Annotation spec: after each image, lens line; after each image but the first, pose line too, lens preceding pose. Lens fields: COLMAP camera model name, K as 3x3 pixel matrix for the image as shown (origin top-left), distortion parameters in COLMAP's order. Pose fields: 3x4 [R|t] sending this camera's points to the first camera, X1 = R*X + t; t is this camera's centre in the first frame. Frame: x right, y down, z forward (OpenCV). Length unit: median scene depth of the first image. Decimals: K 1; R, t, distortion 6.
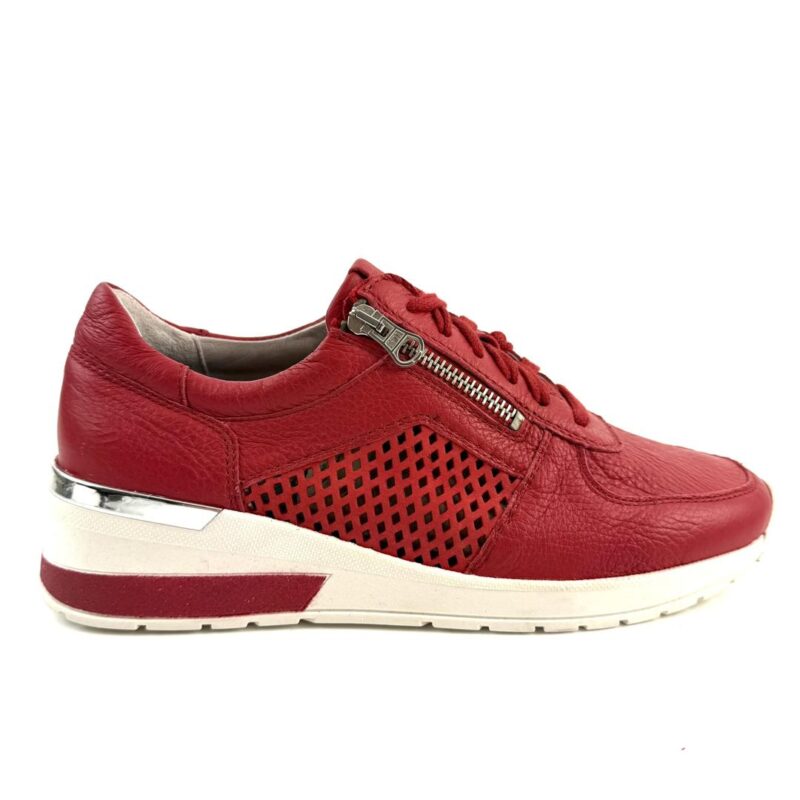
lens RADIAL K [[824.5, 0, 402.4], [0, 824.5, 422.0], [0, 0, 1]] dist [0.156814, -0.623686]
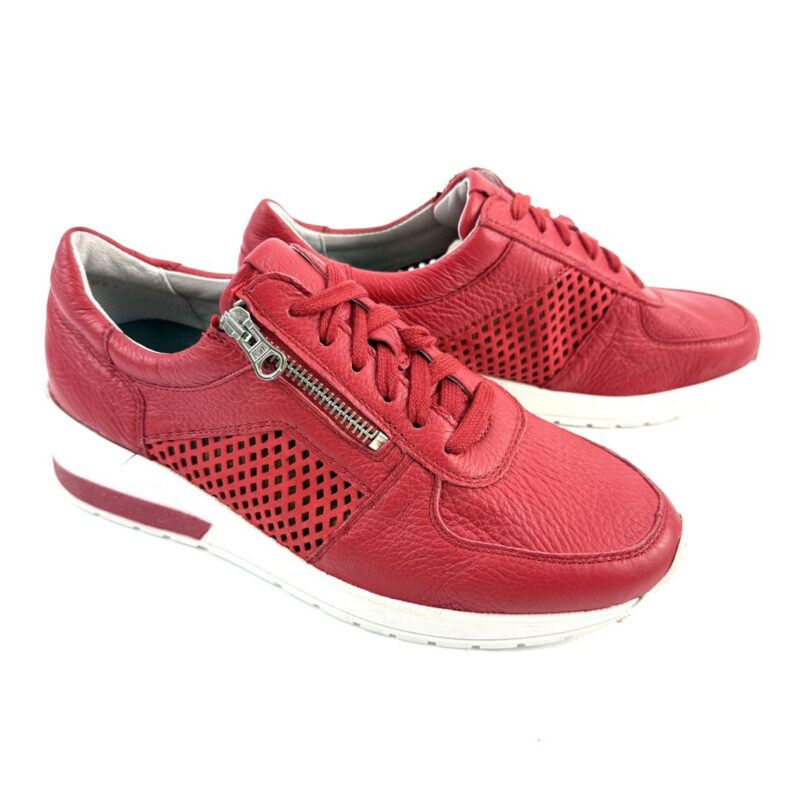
lens RADIAL K [[824.5, 0, 402.4], [0, 824.5, 422.0], [0, 0, 1]] dist [0.156814, -0.623686]
pose [[0.887134, 0.261103, -0.380549, 0.565122], [-0.076191, 0.896117, 0.437229, -0.485394], [0.455179, -0.358887, 0.814870, 0.204845]]
